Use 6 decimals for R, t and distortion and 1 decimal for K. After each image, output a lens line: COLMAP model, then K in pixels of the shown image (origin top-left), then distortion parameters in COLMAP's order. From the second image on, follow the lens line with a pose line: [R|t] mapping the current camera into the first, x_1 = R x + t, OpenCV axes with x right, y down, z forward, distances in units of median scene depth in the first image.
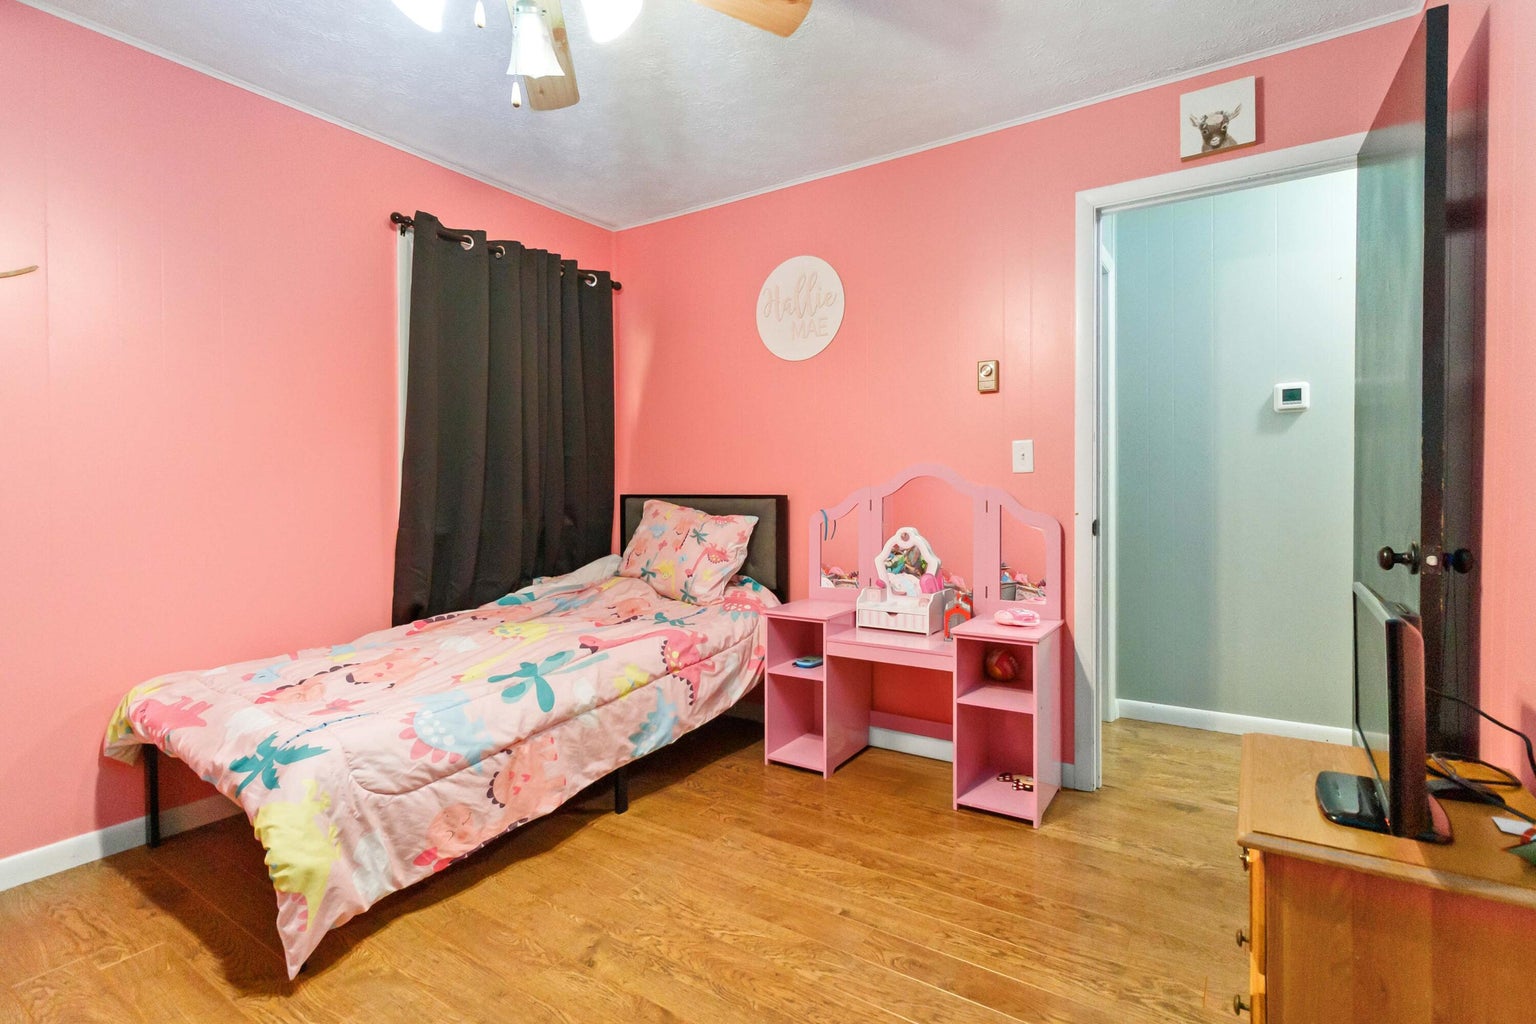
lens RADIAL K [[735.7, 0, 770.4], [0, 735.7, 496.7], [0, 0, 1]] dist [-0.000916, 0.001965]
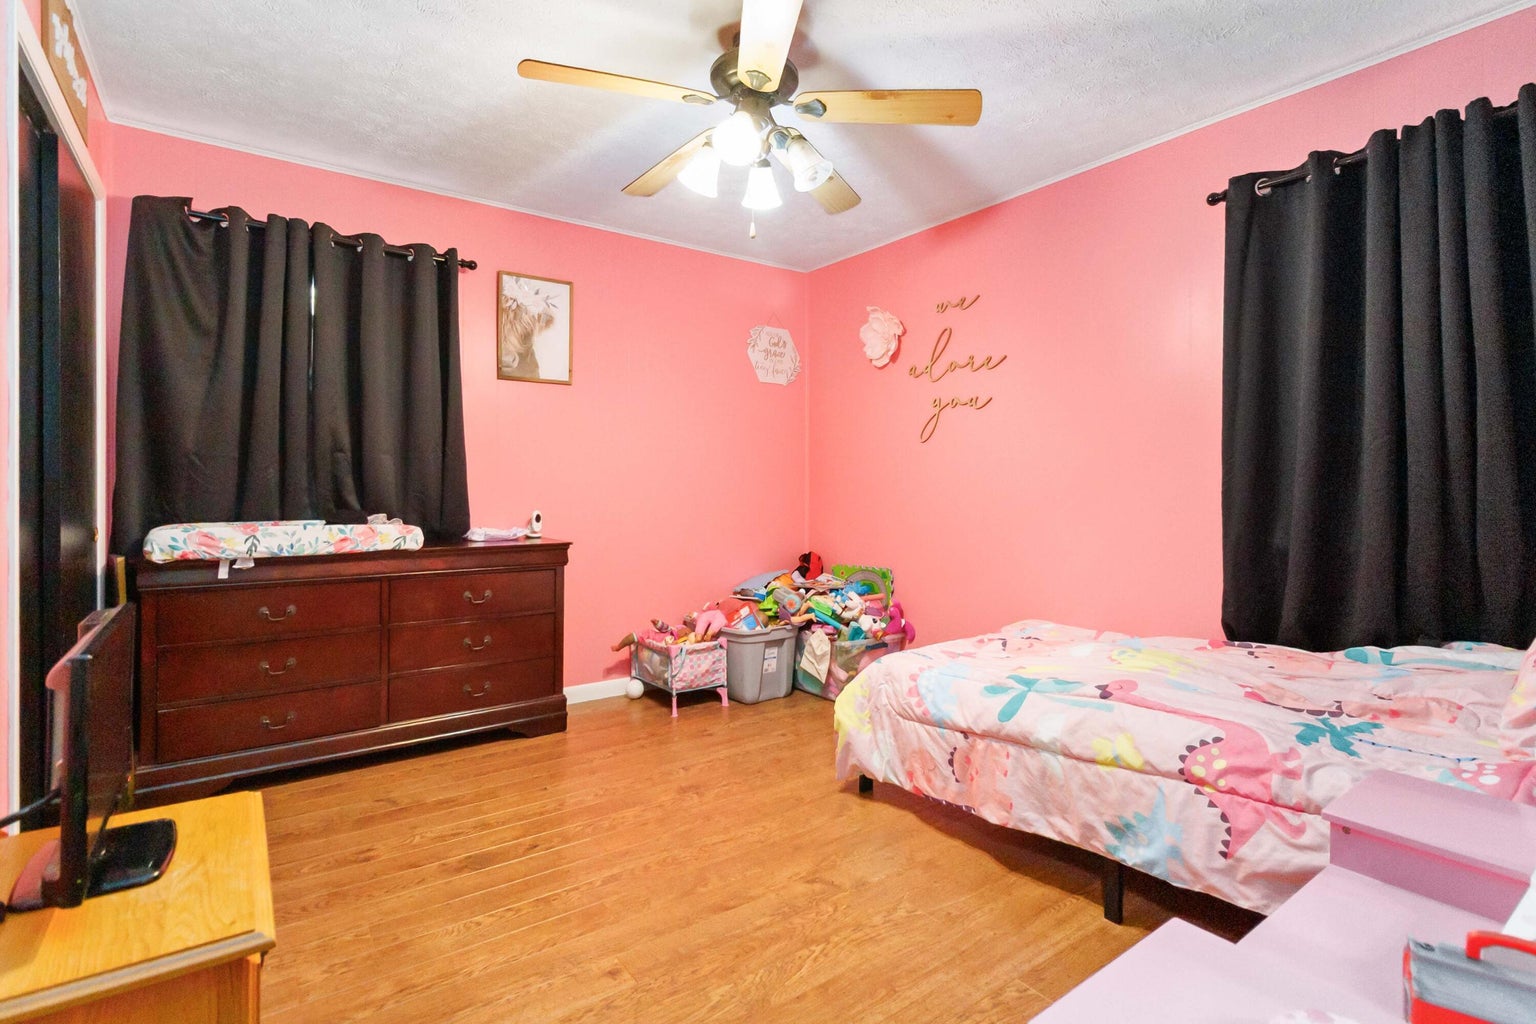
lens RADIAL K [[735.7, 0, 788.9], [0, 735.7, 487.1], [0, 0, 1]] dist [-0.000916, 0.001965]
pose [[-0.331969, 0.007995, -0.943257, 0.677164], [-0.015559, 0.999782, 0.013950, -0.026628], [0.943162, 0.019307, -0.331772, 1.007865]]
